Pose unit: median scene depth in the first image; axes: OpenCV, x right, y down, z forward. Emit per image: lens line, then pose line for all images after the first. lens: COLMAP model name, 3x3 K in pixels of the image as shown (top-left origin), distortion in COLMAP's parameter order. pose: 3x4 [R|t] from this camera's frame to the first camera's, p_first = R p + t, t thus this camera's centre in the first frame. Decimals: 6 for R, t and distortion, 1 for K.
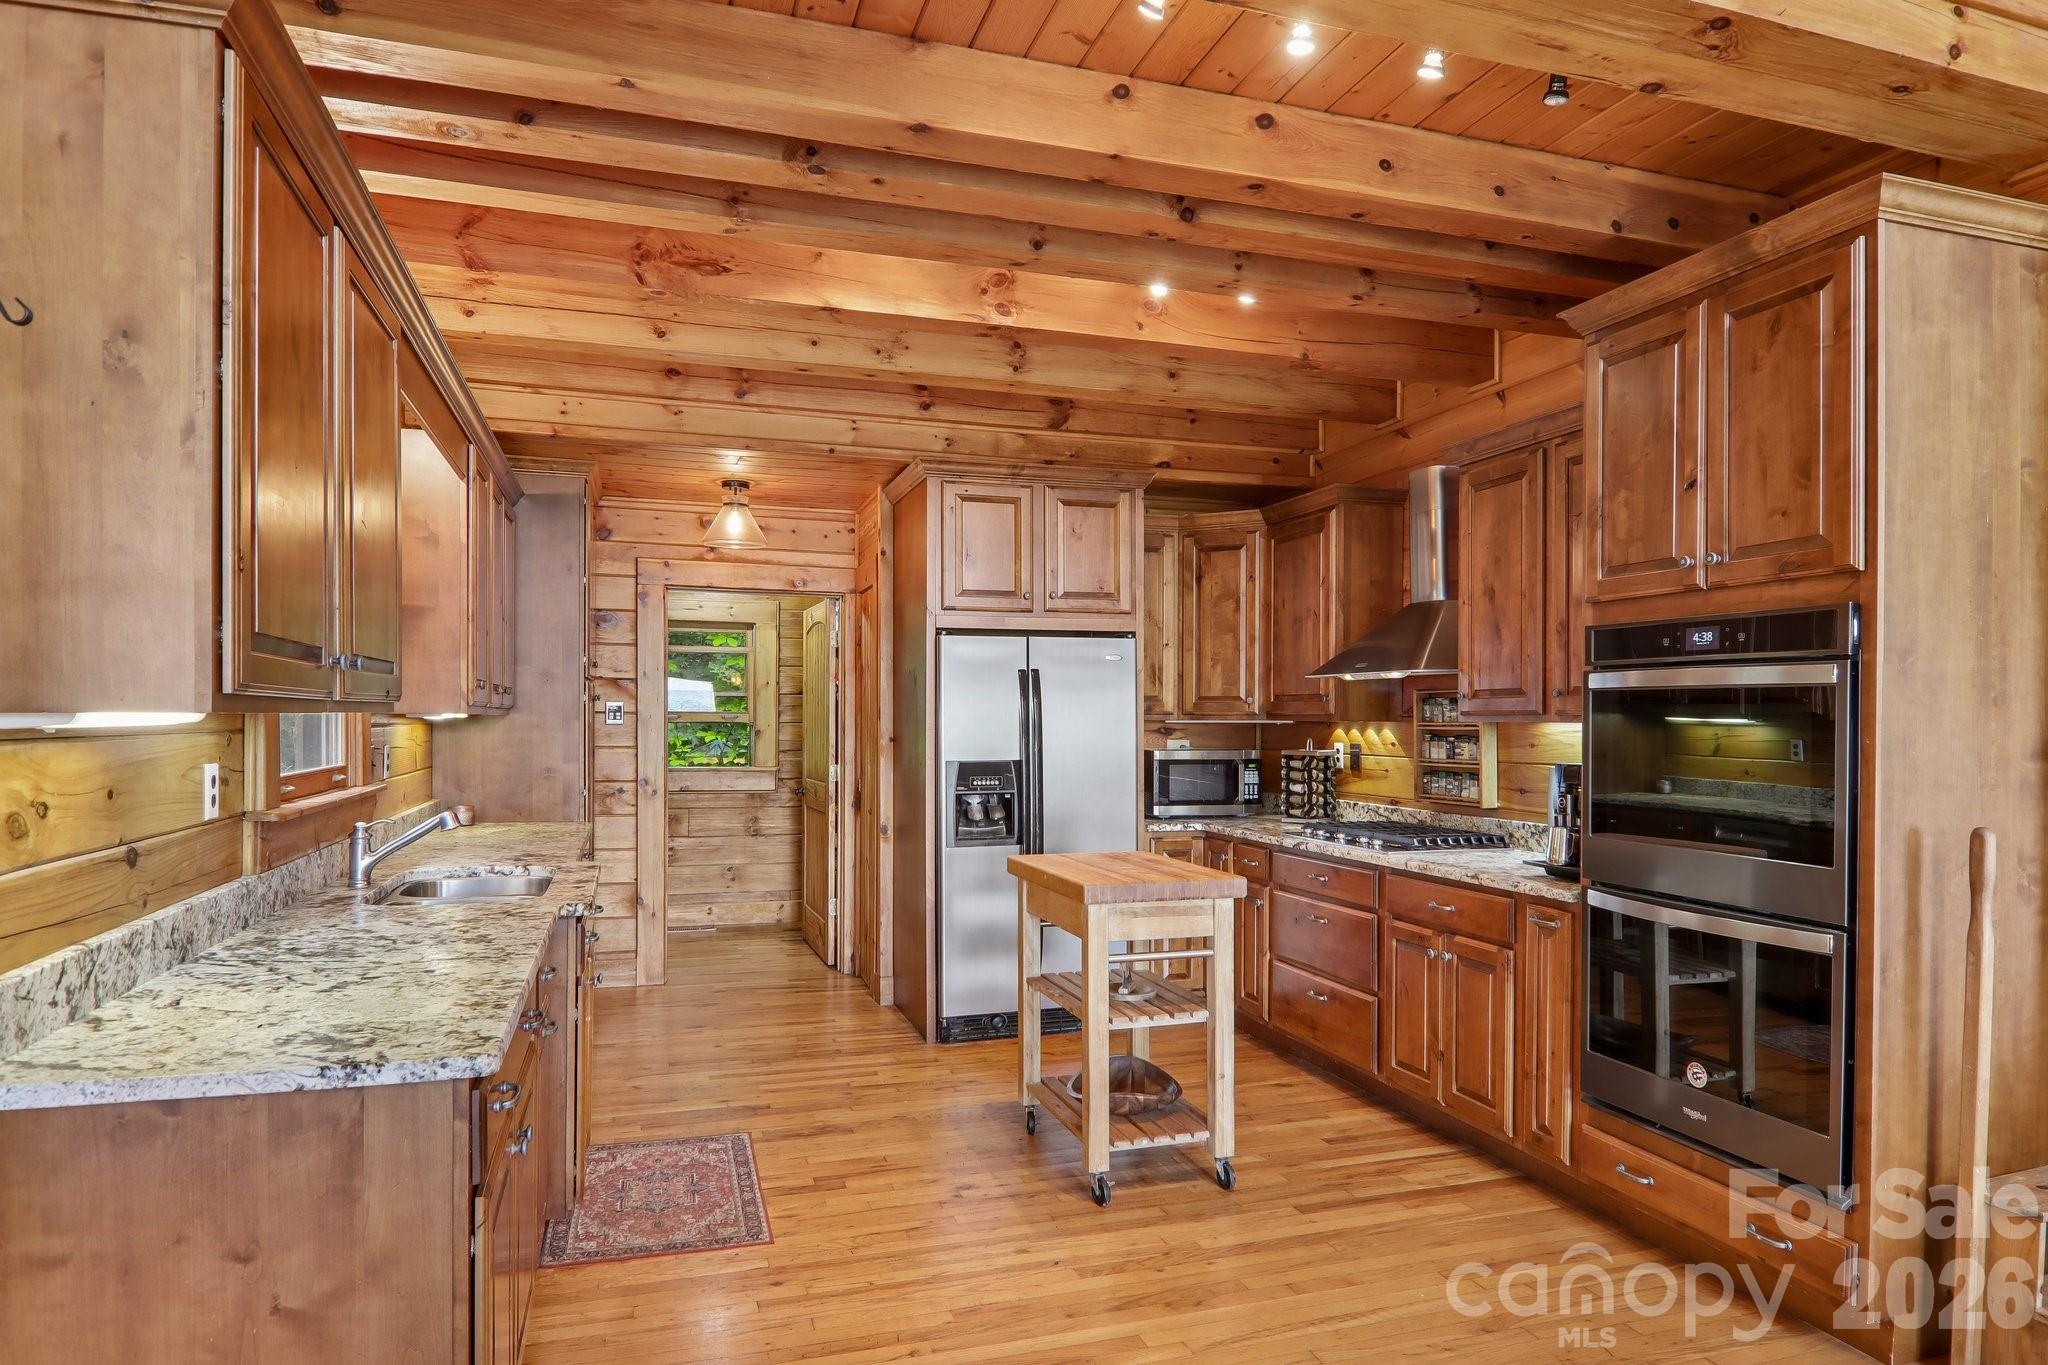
lens RADIAL K [[1251.2, 0, 946.3], [0, 1251.2, 715.1], [0, 0, 1]] dist [-0.003226, -0.006360]
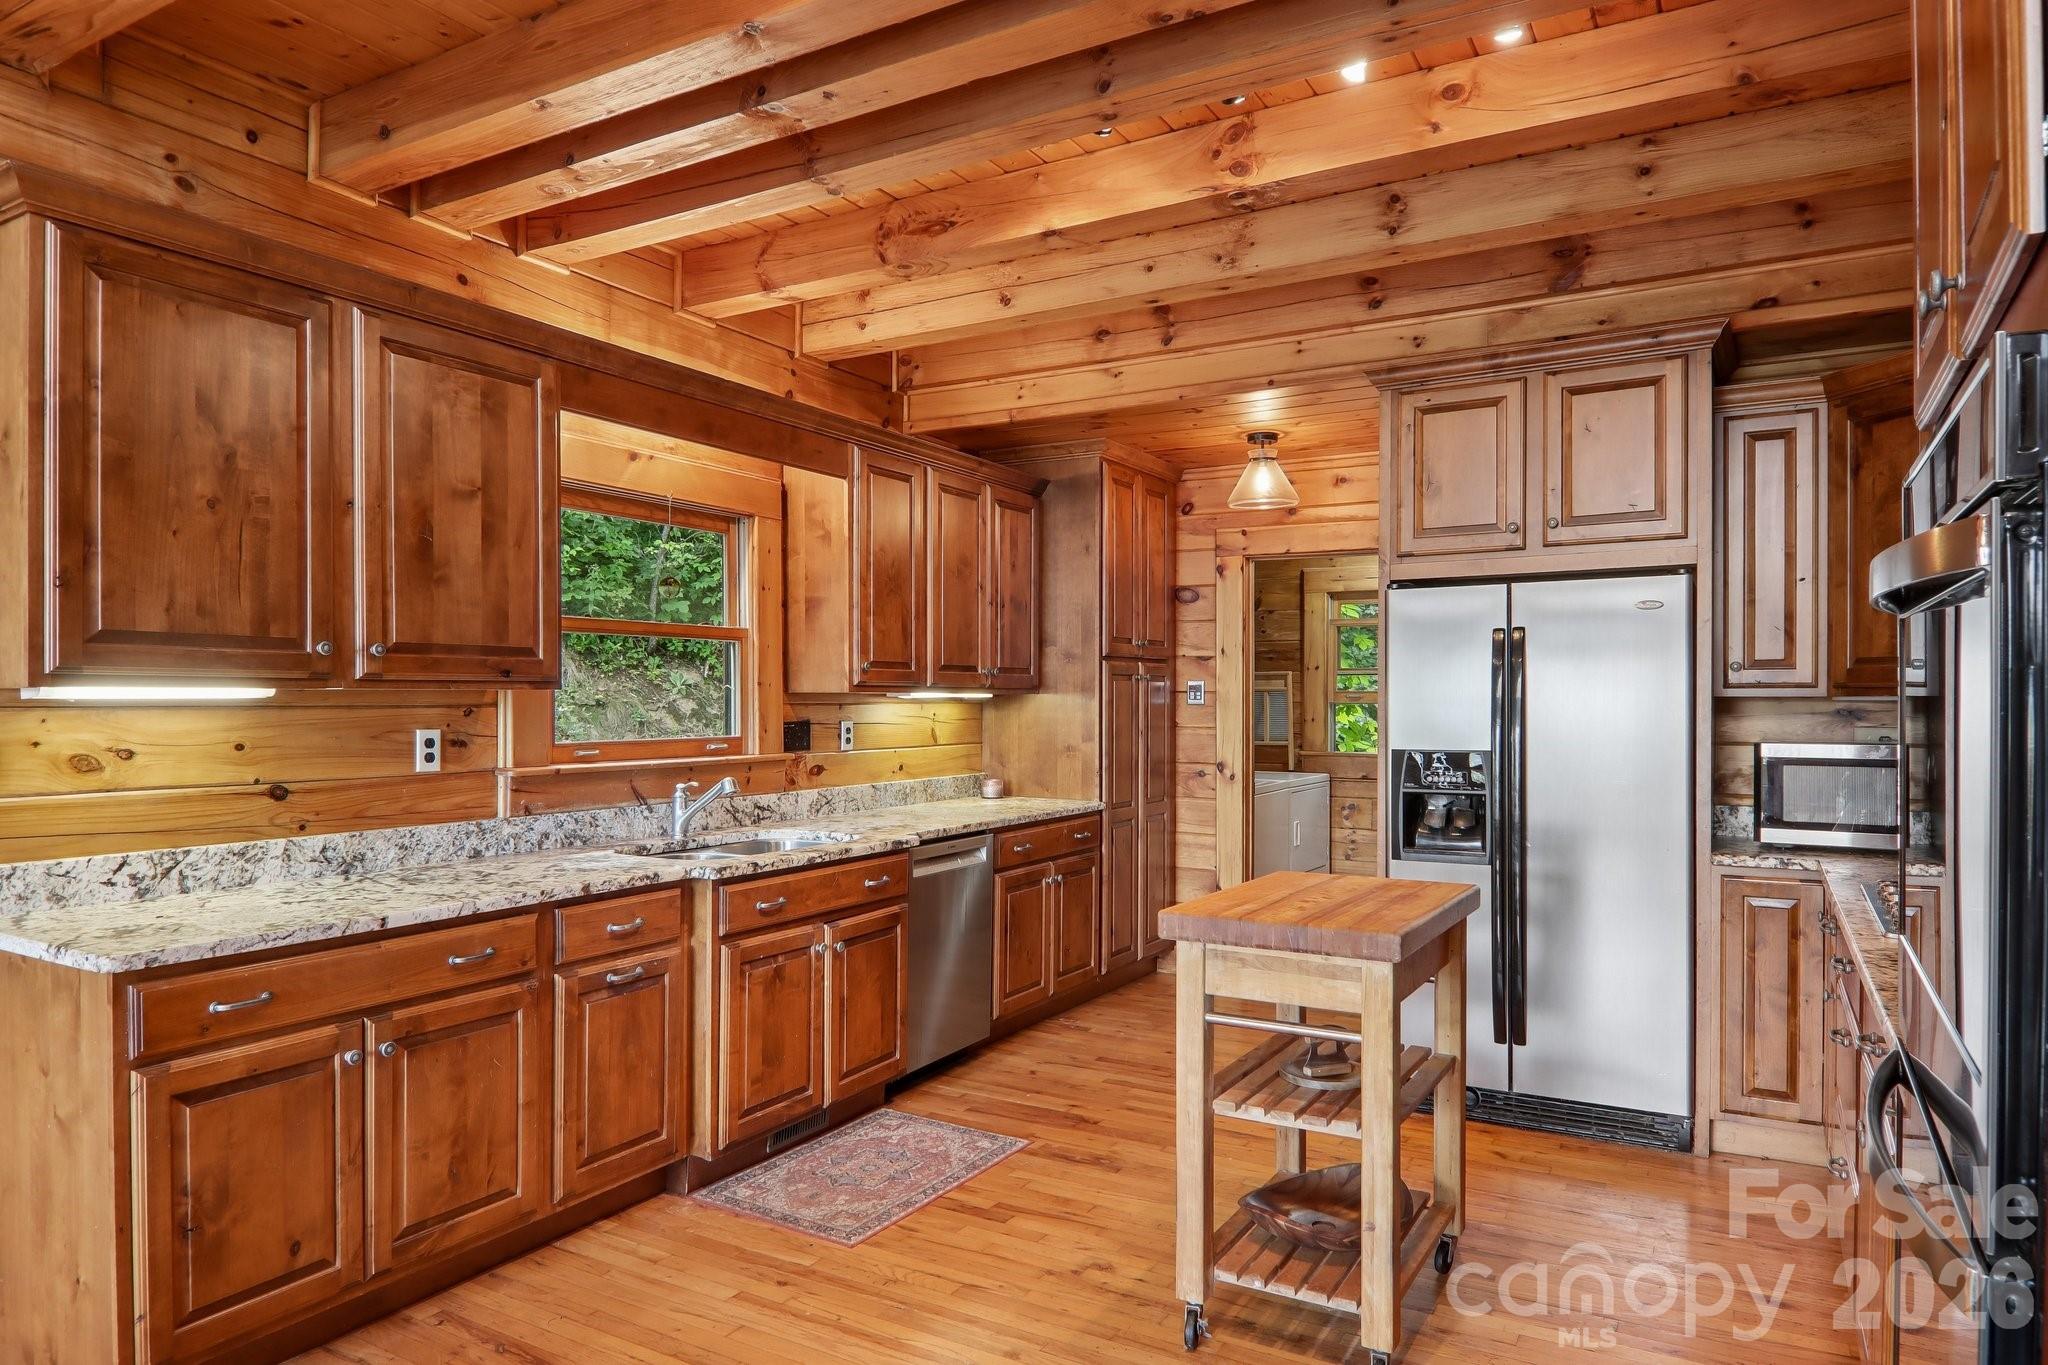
lens RADIAL K [[1251.2, 0, 1030.8], [0, 1251.2, 701.9], [0, 0, 1]] dist [-0.003226, -0.006360]
pose [[0.674326, -0.002695, -0.738428, 0.478281], [0.003300, 0.999994, -0.000636, 0.007569], [0.738426, -0.002008, 0.674332, 0.338509]]
